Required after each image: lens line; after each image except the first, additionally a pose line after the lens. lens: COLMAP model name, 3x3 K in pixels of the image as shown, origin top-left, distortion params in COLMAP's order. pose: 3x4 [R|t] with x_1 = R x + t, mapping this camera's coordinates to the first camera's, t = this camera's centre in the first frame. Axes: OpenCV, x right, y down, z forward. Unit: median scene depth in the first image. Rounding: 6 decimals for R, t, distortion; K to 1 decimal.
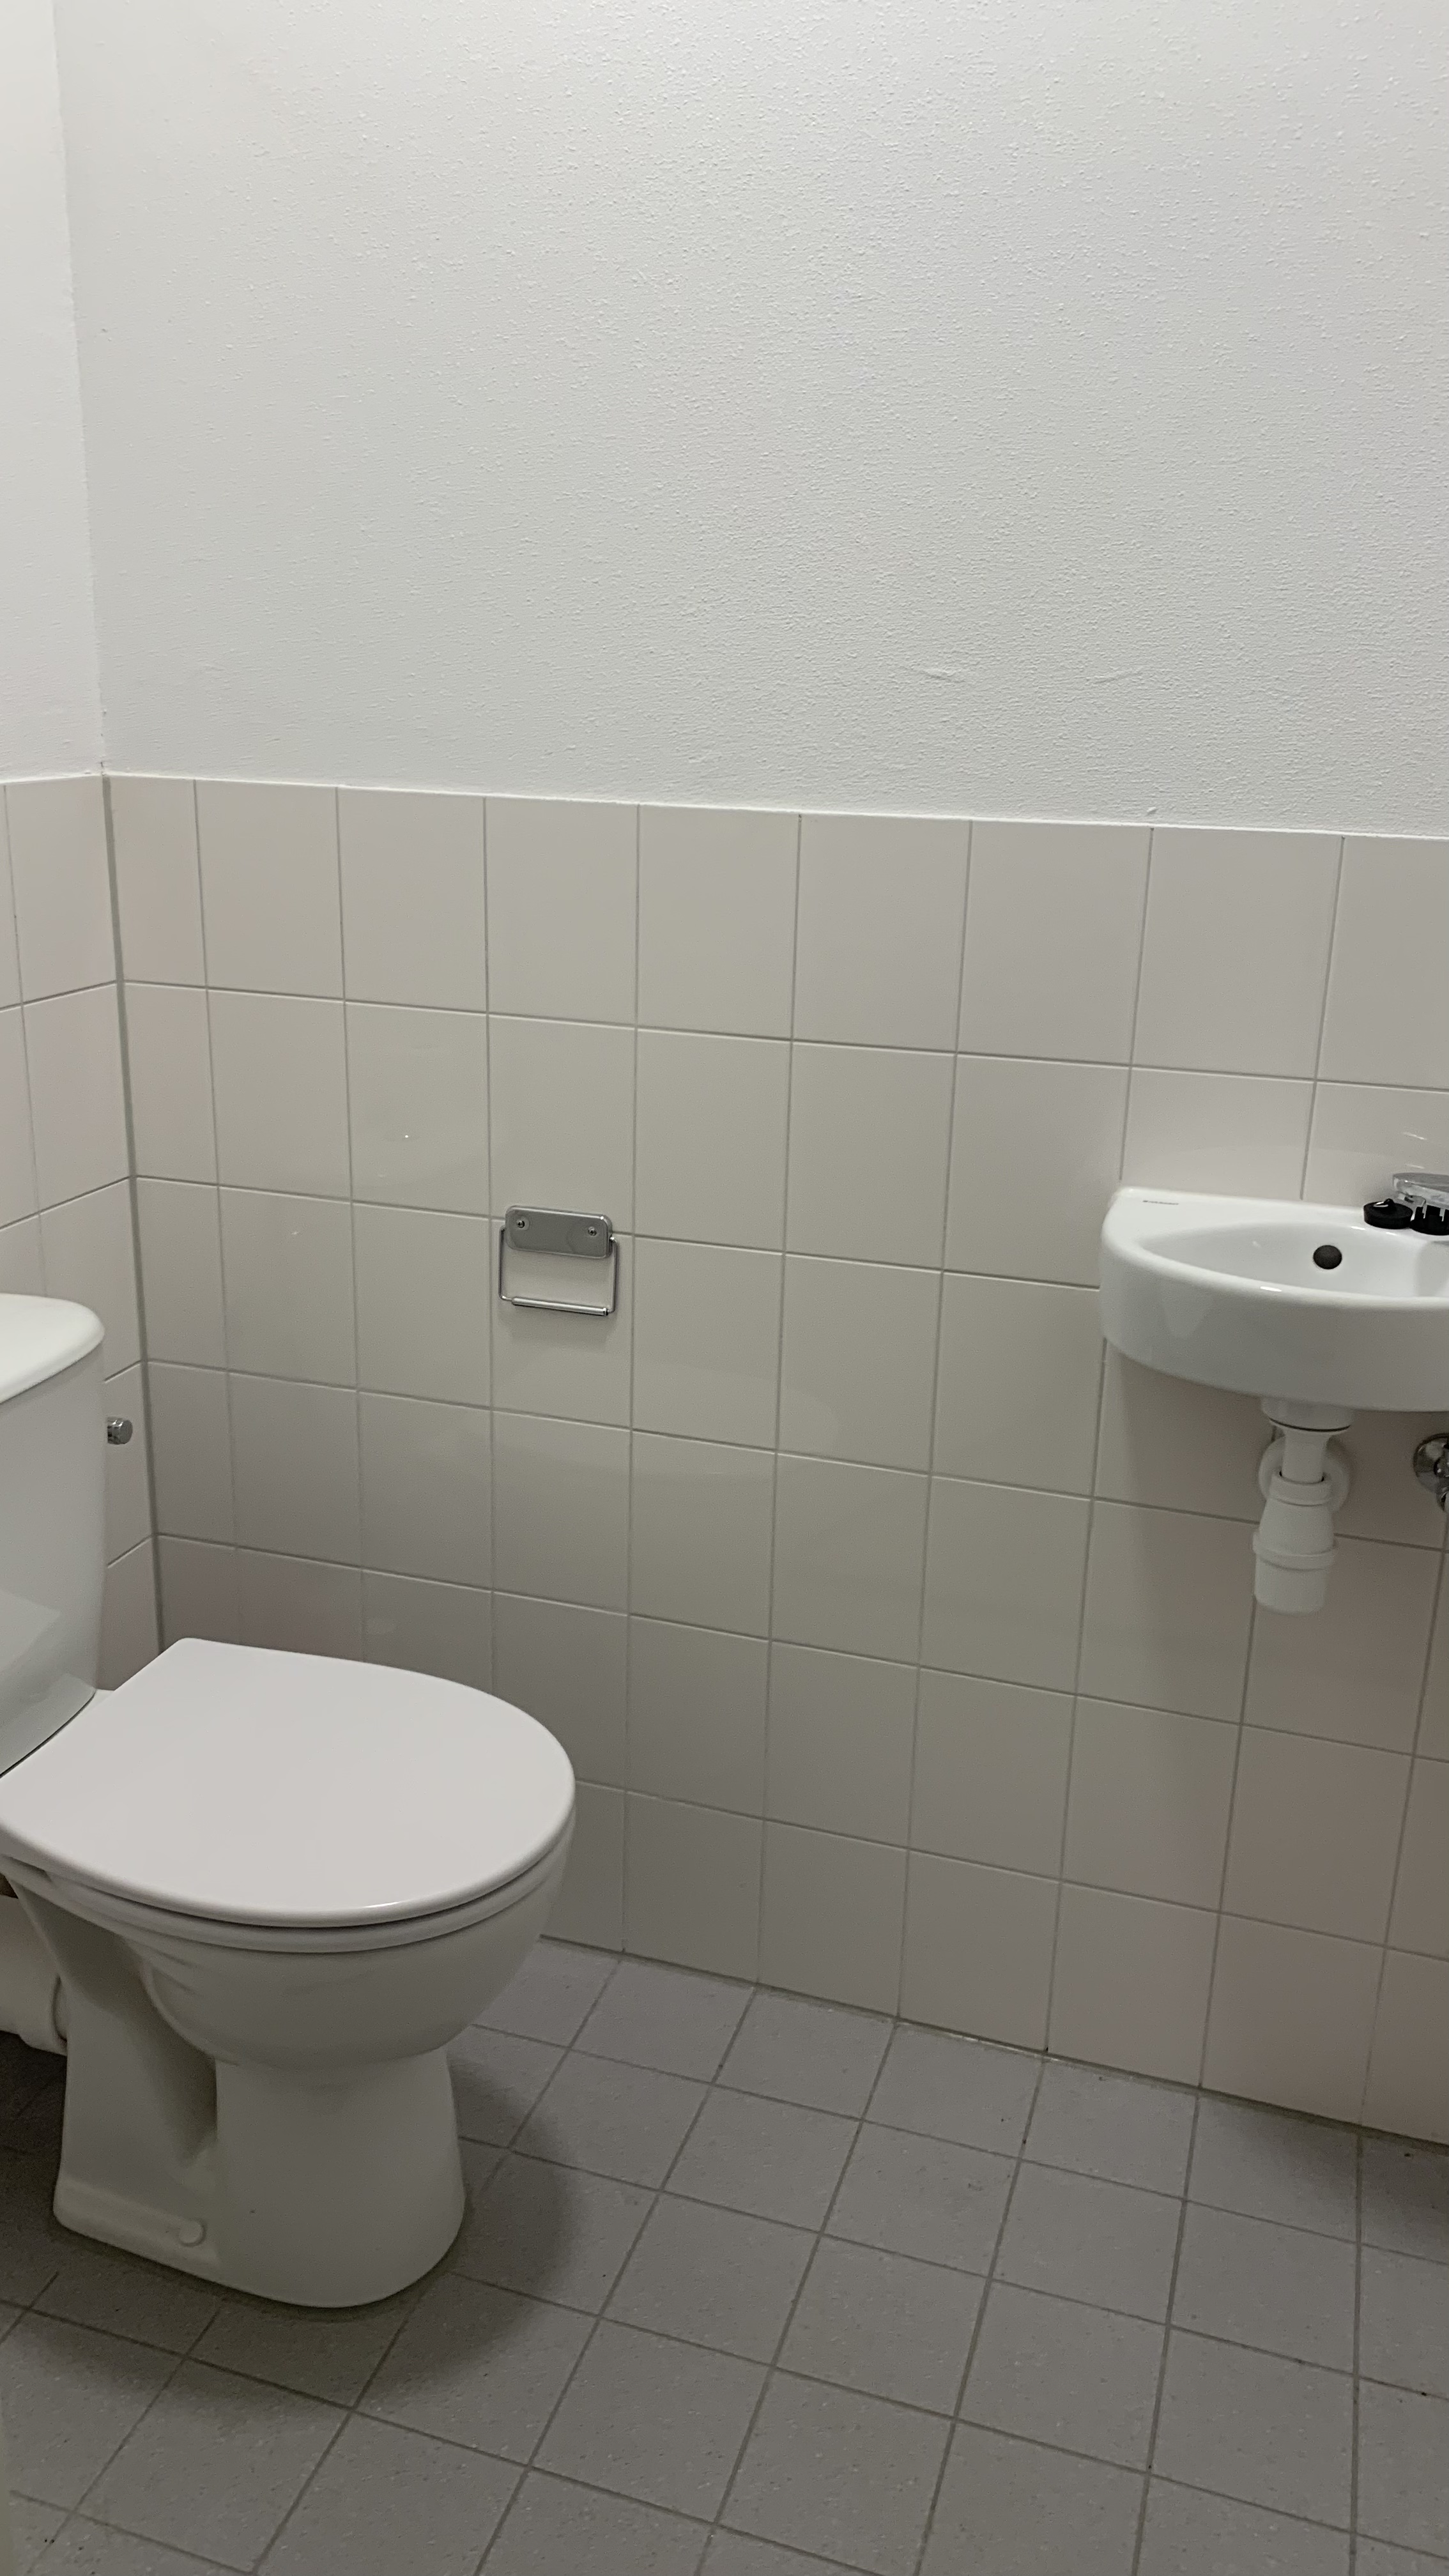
lens RADIAL K [[1954.2, 0, 738.2], [0, 1954.2, 1311.7], [0, 0, 1]] dist [0.041890, -0.068244]
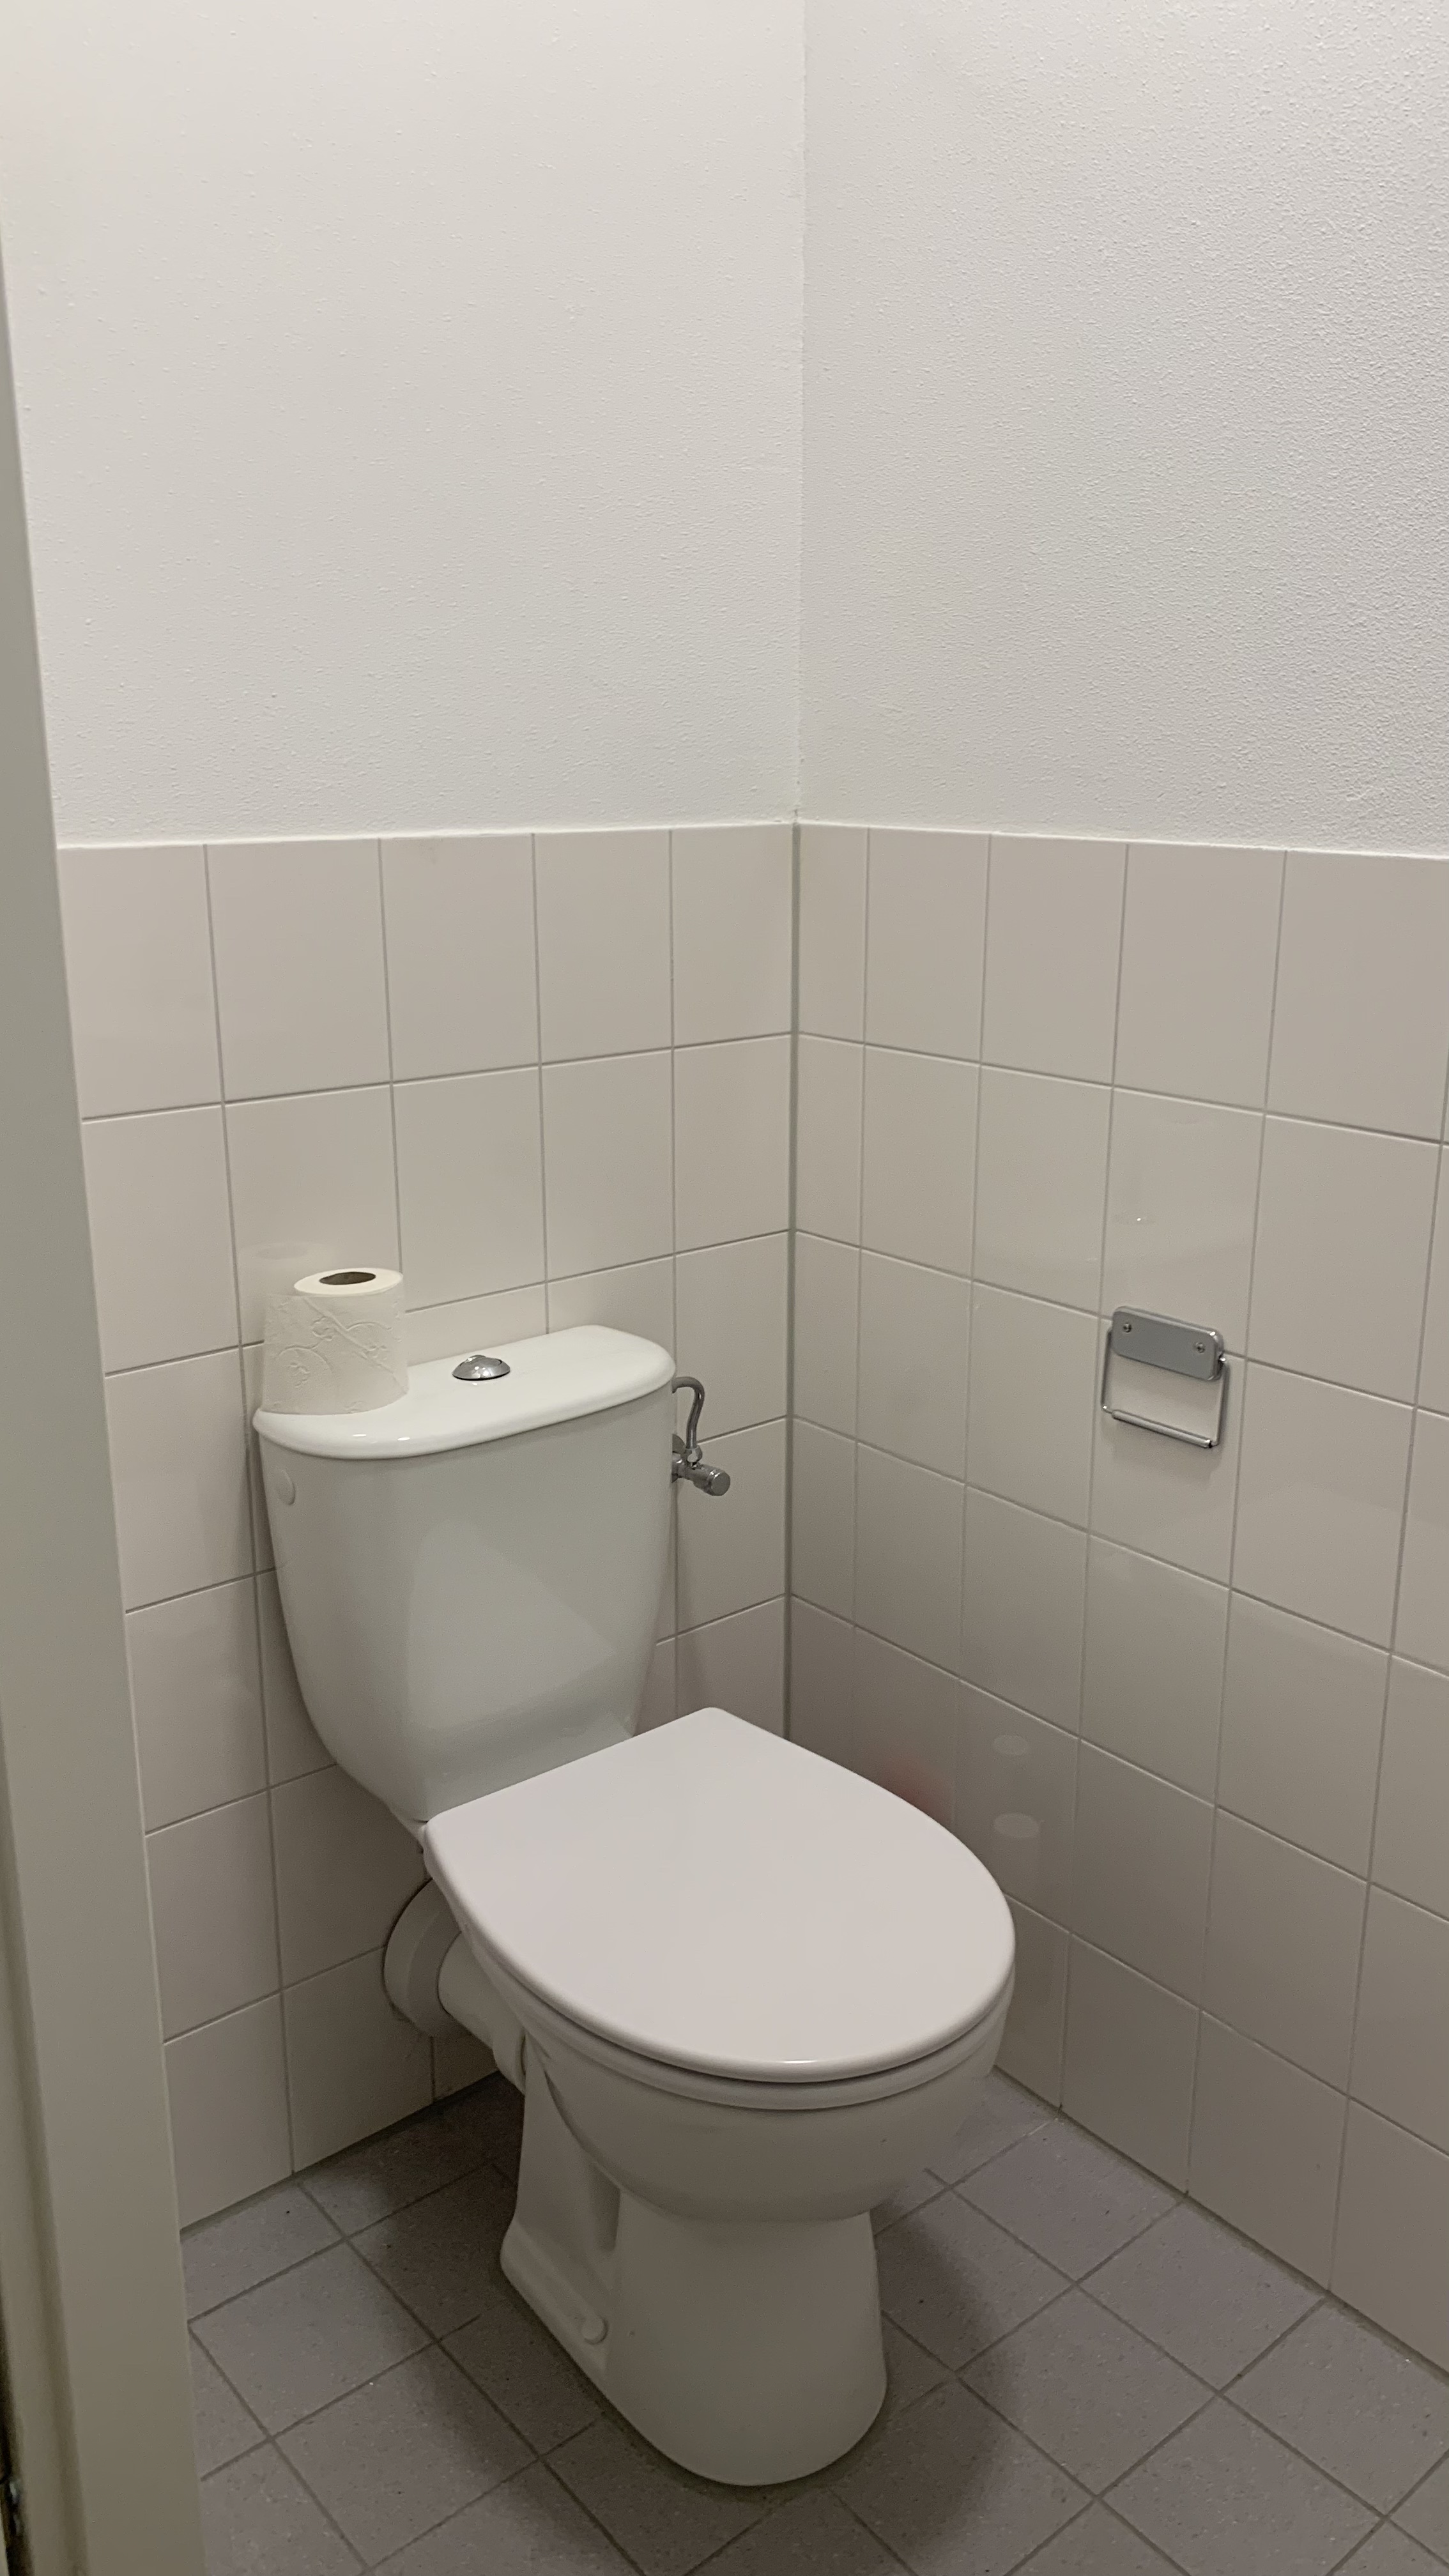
lens RADIAL K [[1954.2, 0, 721.9], [0, 1954.2, 1295.7], [0, 0, 1]] dist [0.041890, -0.068244]
pose [[0.848613, 0.123211, -0.514466, 0.183765], [-0.144740, 0.989468, -0.001779, -0.031676], [0.508829, 0.075973, 0.857509, 0.157700]]
